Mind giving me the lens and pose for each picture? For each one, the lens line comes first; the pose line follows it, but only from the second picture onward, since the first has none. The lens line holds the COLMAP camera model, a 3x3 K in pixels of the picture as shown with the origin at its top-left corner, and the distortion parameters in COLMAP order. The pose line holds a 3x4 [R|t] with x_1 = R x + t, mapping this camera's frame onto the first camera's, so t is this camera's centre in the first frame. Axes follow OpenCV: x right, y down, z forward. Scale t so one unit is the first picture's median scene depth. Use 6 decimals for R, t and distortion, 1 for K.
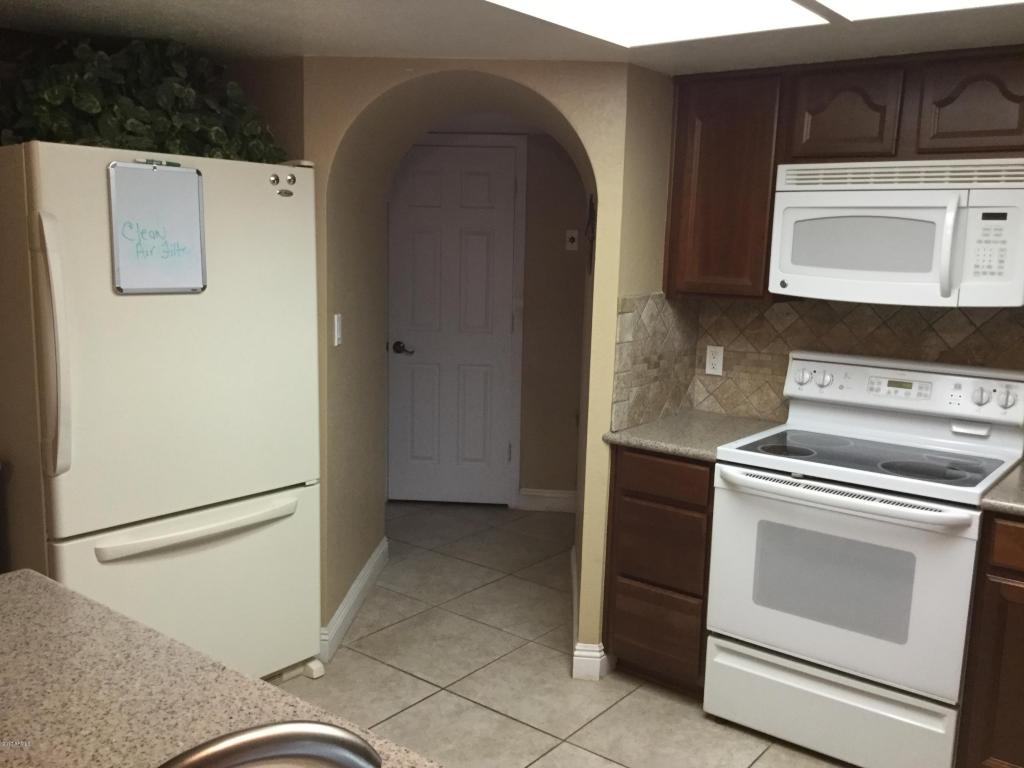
lens RADIAL K [[923.5, 0, 504.2], [0, 923.5, 387.3], [0, 0, 1]] dist [0.087606, -0.155396]
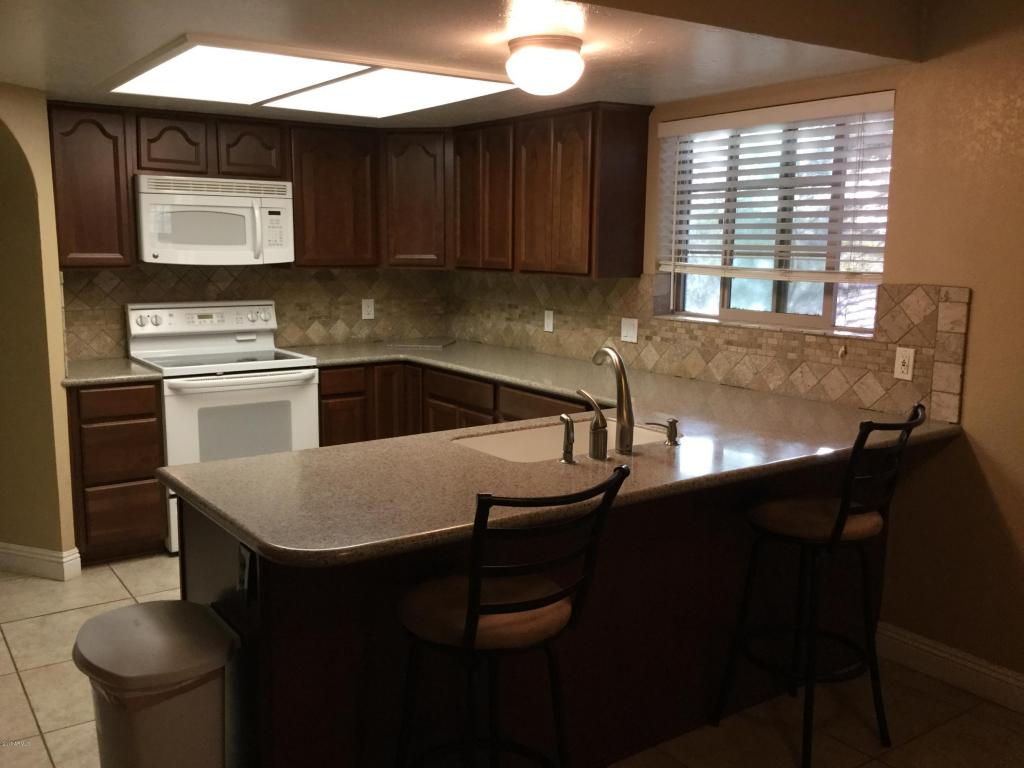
lens RADIAL K [[923.5, 0, 511.2], [0, 923.5, 378.4], [0, 0, 1]] dist [0.087606, -0.155396]
pose [[0.297634, -0.165122, 0.940292, -0.933689], [0.149461, 0.980843, 0.124934, -0.020254], [-0.942908, 0.103352, 0.316612, 0.017888]]
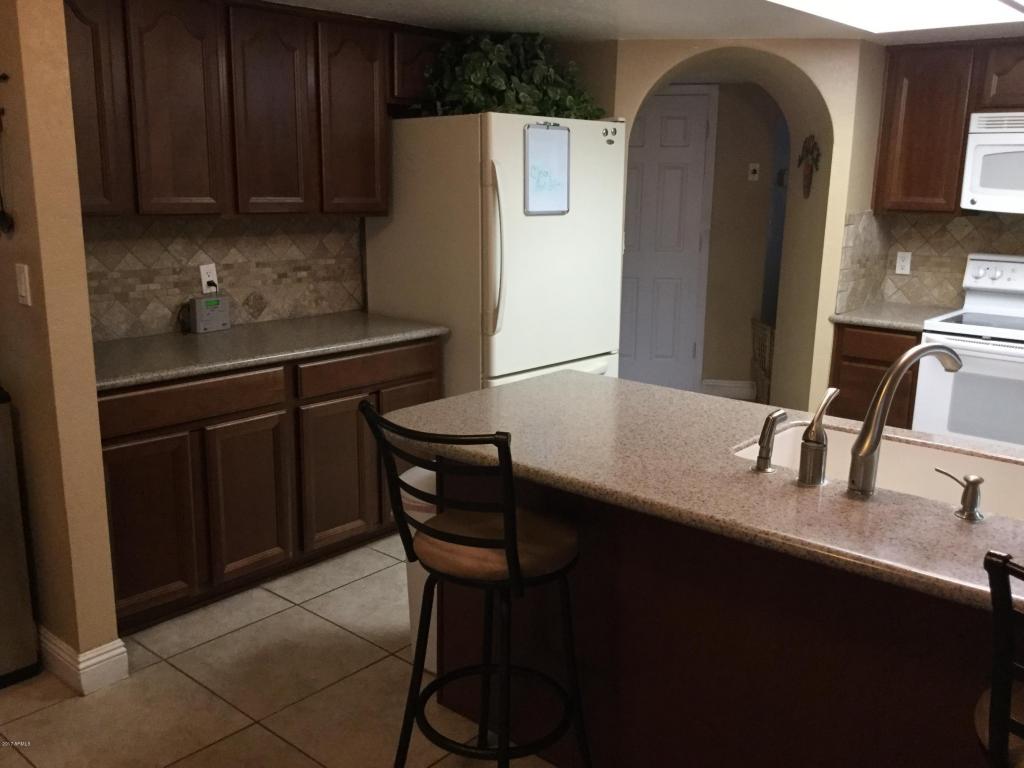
lens RADIAL K [[923.5, 0, 512.4], [0, 923.5, 389.8], [0, 0, 1]] dist [0.087606, -0.155396]
pose [[0.998552, -0.002225, -0.053748, -0.293833], [0.005989, 0.997531, 0.069978, 0.062355], [0.053460, -0.070199, 0.996099, -0.410309]]
